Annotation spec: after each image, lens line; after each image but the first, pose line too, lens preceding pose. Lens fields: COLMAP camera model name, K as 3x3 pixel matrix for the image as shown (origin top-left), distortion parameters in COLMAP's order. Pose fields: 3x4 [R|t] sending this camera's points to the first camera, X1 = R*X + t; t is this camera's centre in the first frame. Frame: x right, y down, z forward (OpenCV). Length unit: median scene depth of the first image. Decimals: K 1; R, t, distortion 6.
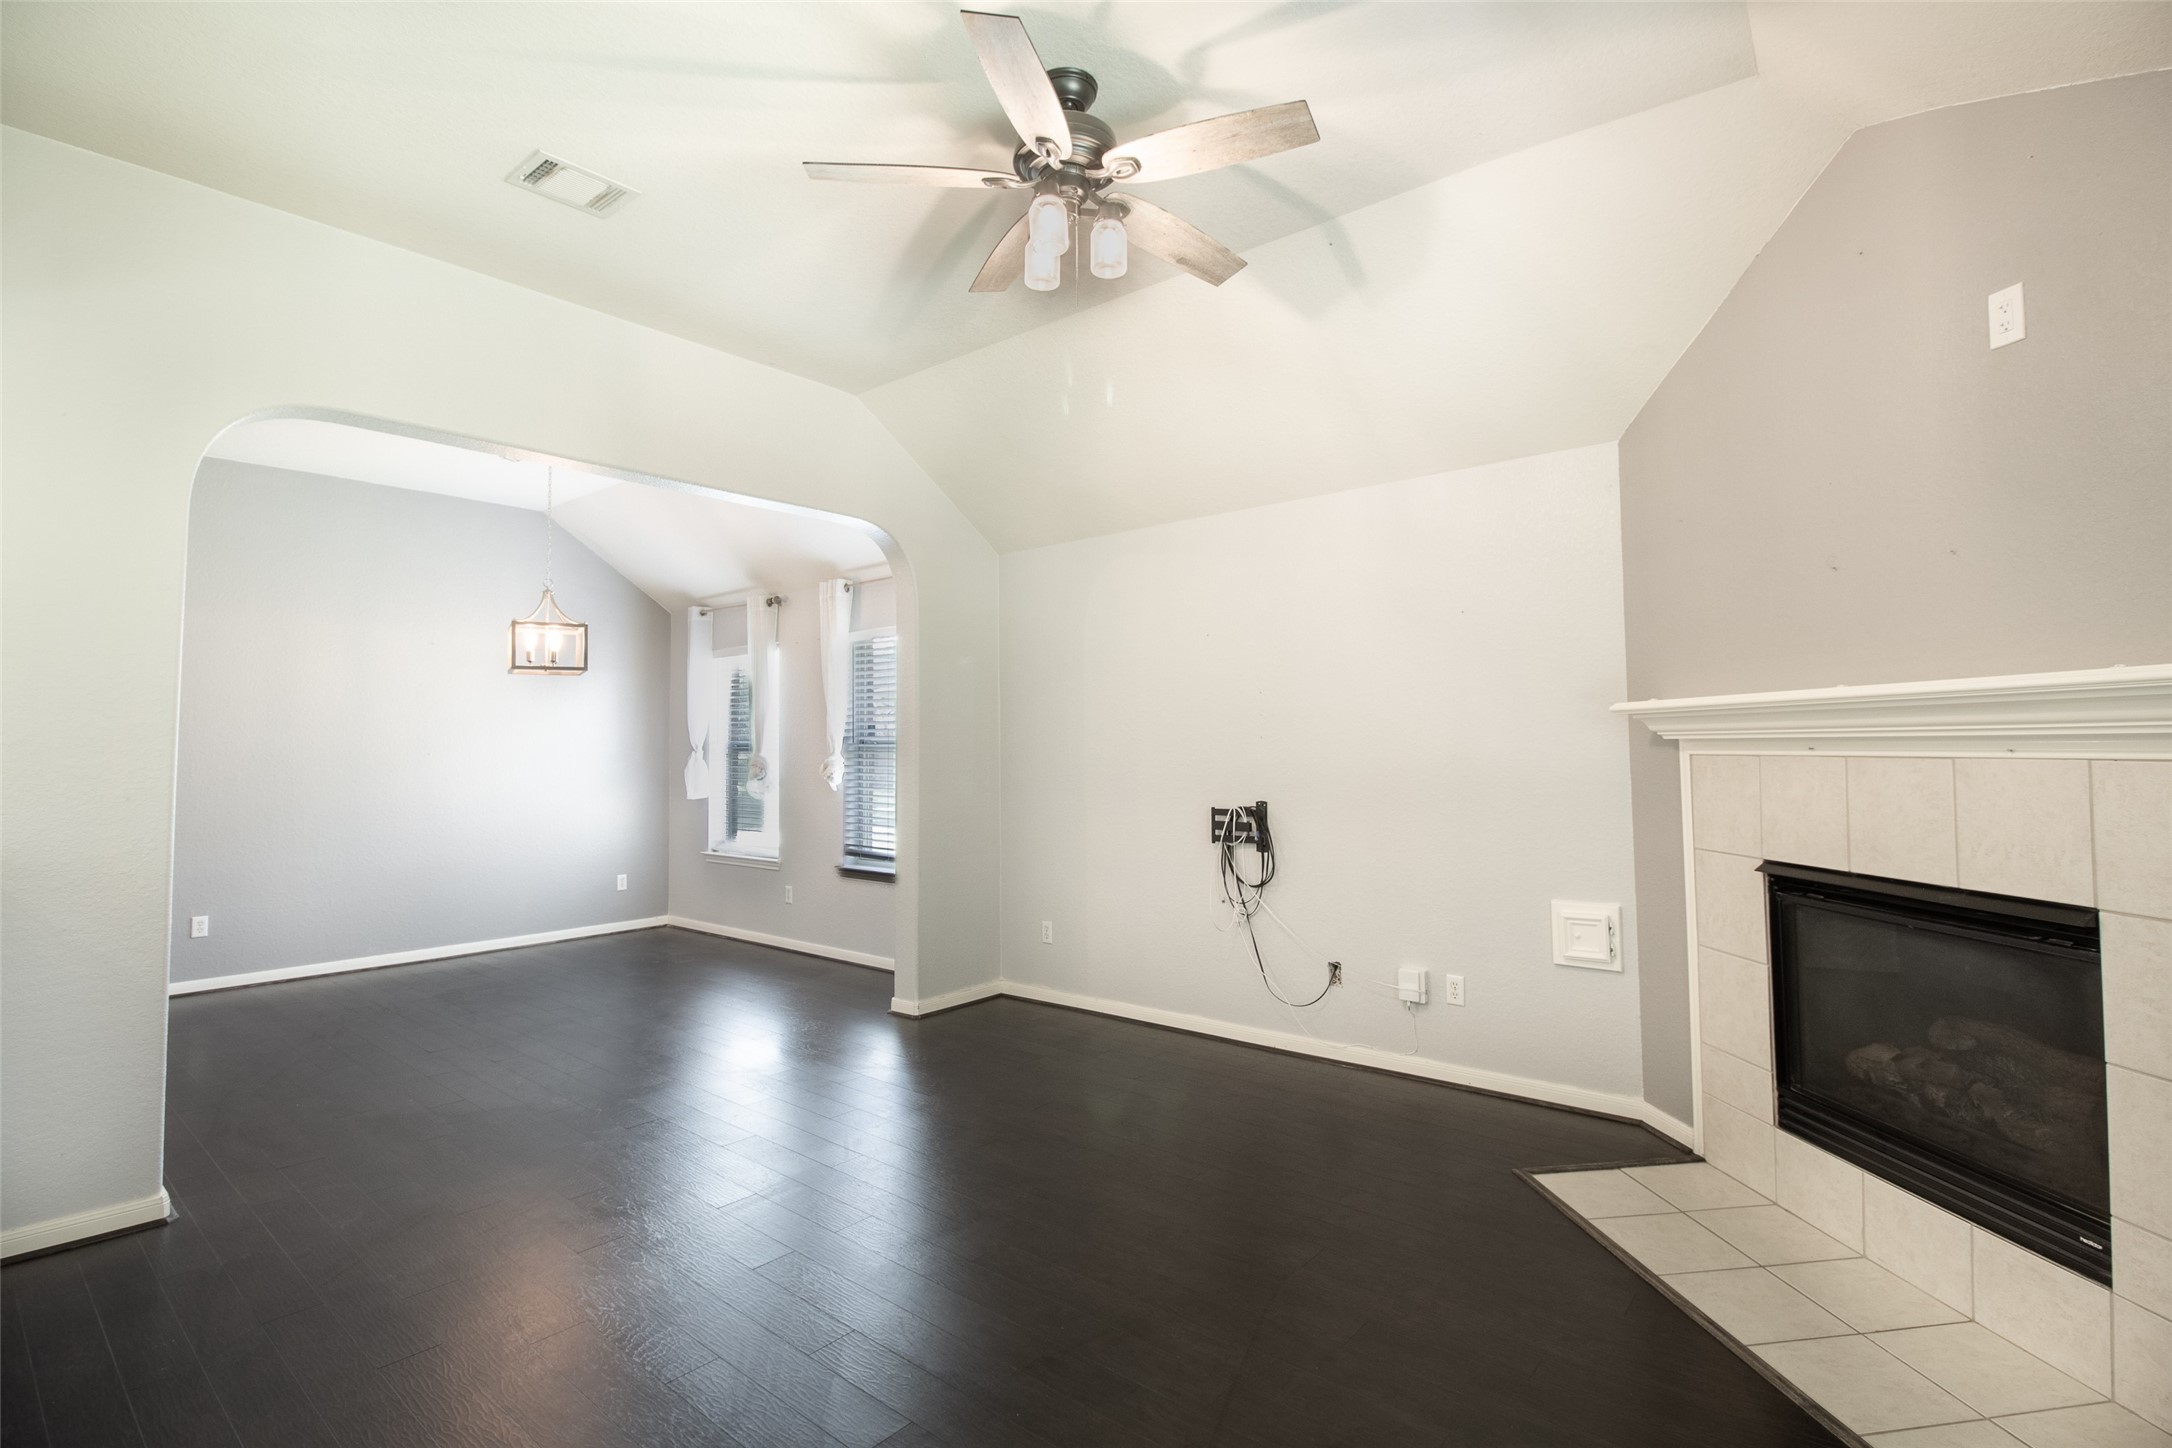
lens RADIAL K [[1045.3, 0, 1115.6], [0, 1045.3, 693.4], [0, 0, 1]] dist [-0.003050, -0.013116]
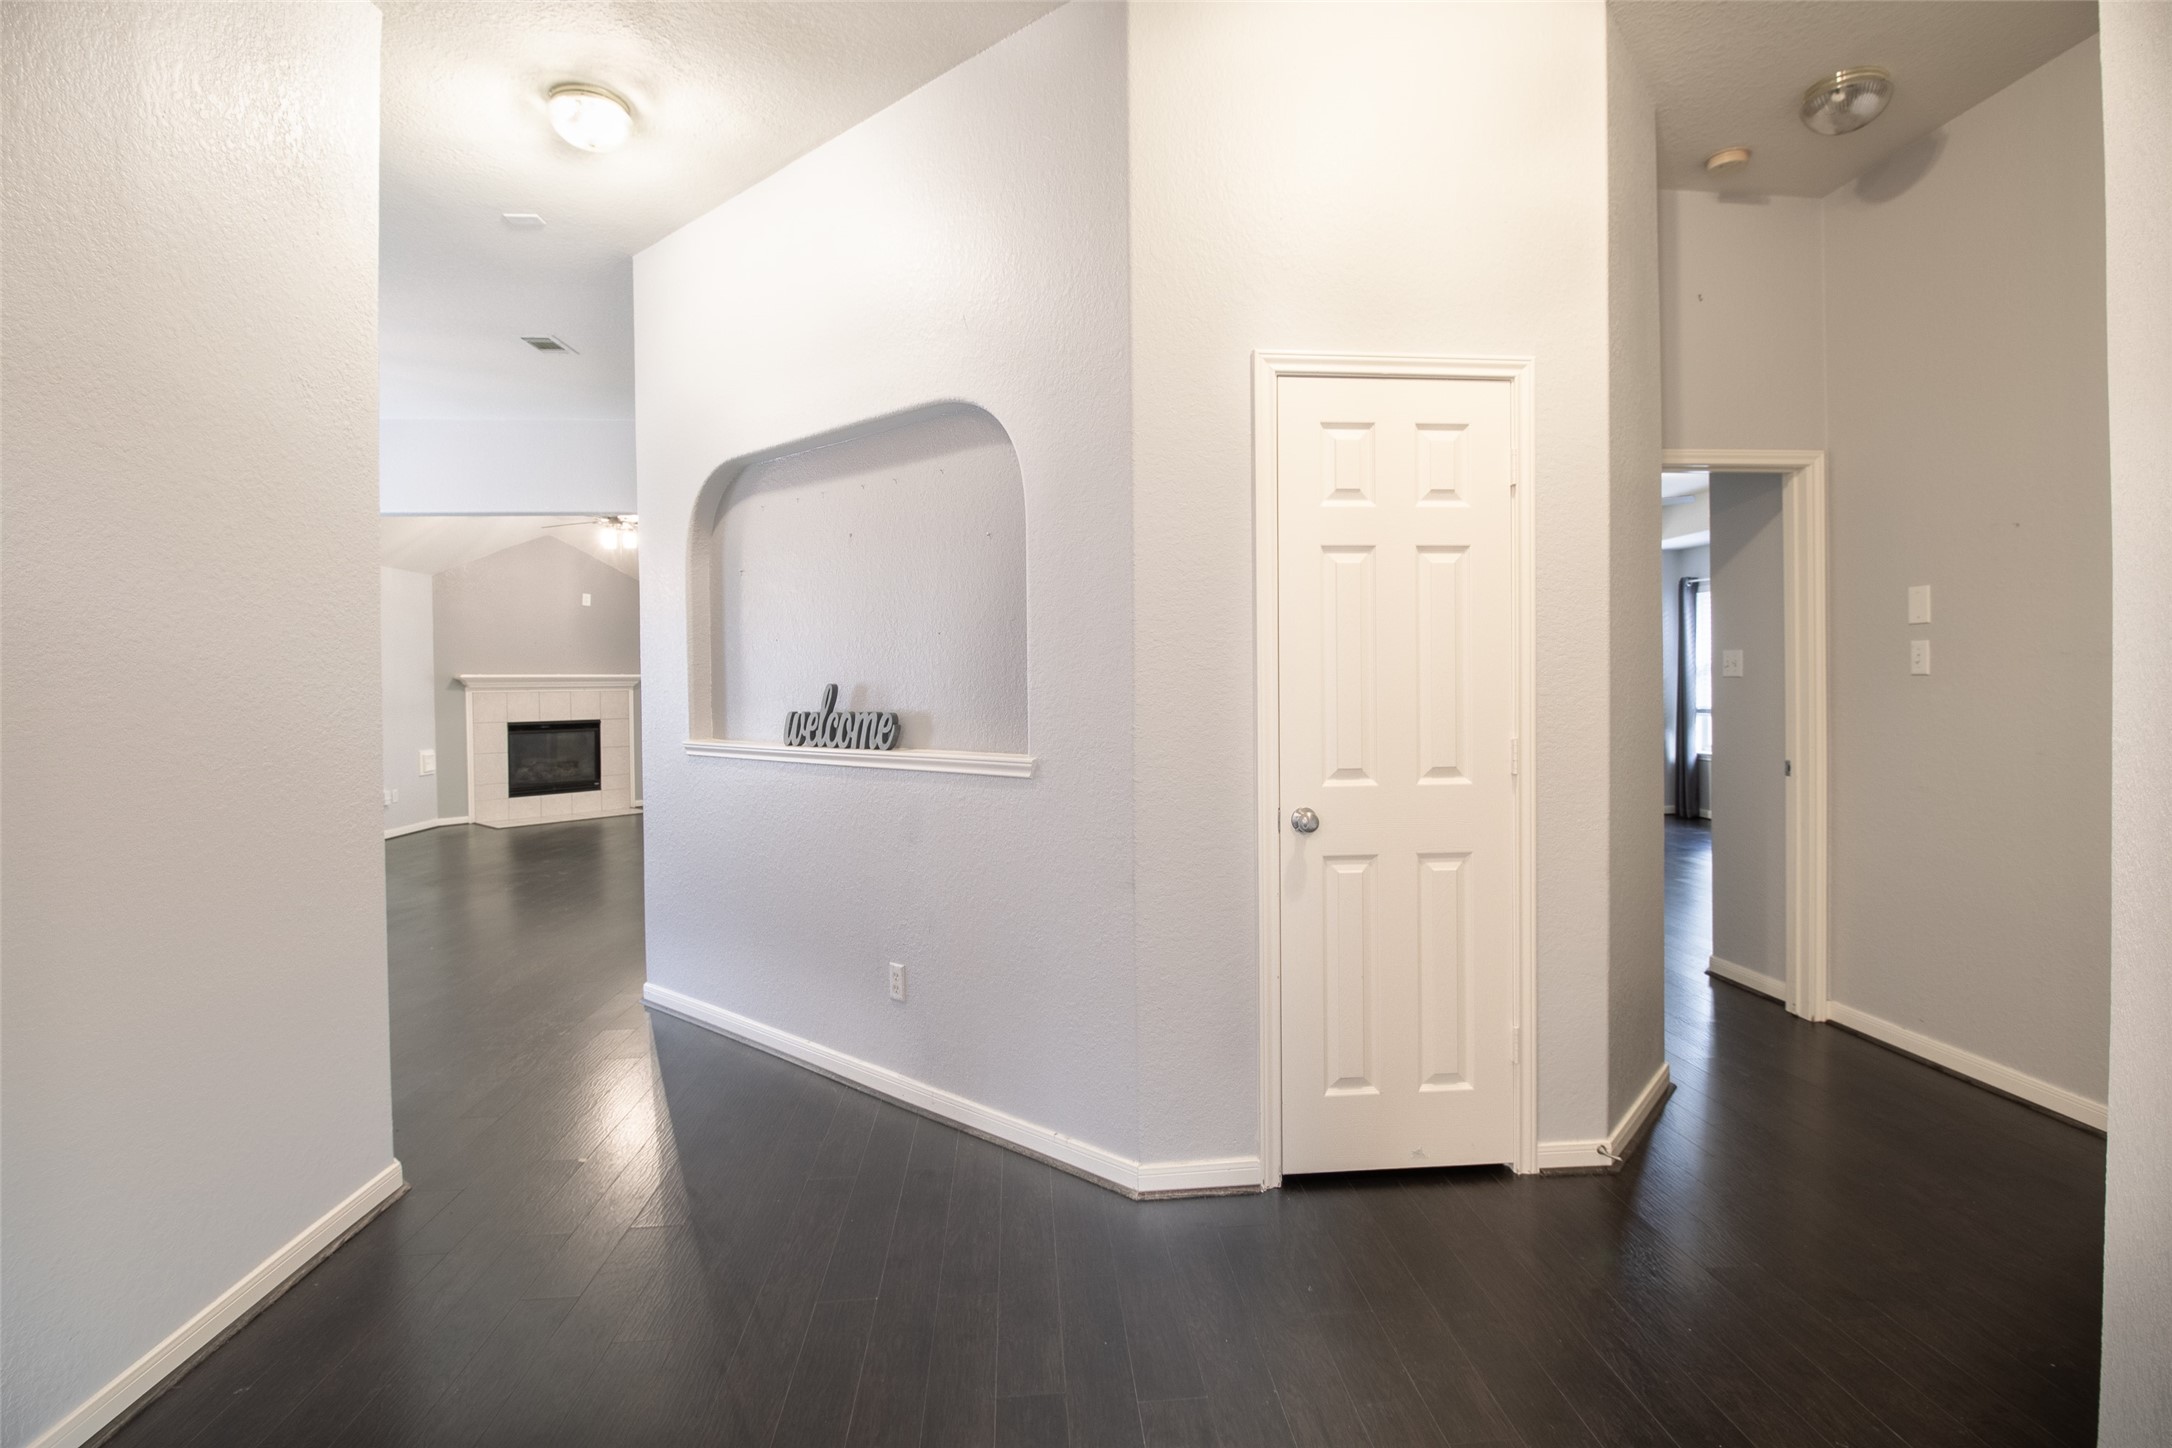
lens RADIAL K [[1005.8, 0, 1104.9], [0, 1005.8, 693.9], [0, 0, 1]] dist [0.002269, -0.013403]
pose [[-0.712845, 0.012538, 0.701210, -3.485649], [-0.013774, 0.999397, -0.031873, 0.161002], [-0.701186, -0.032379, -0.712242, 2.211738]]
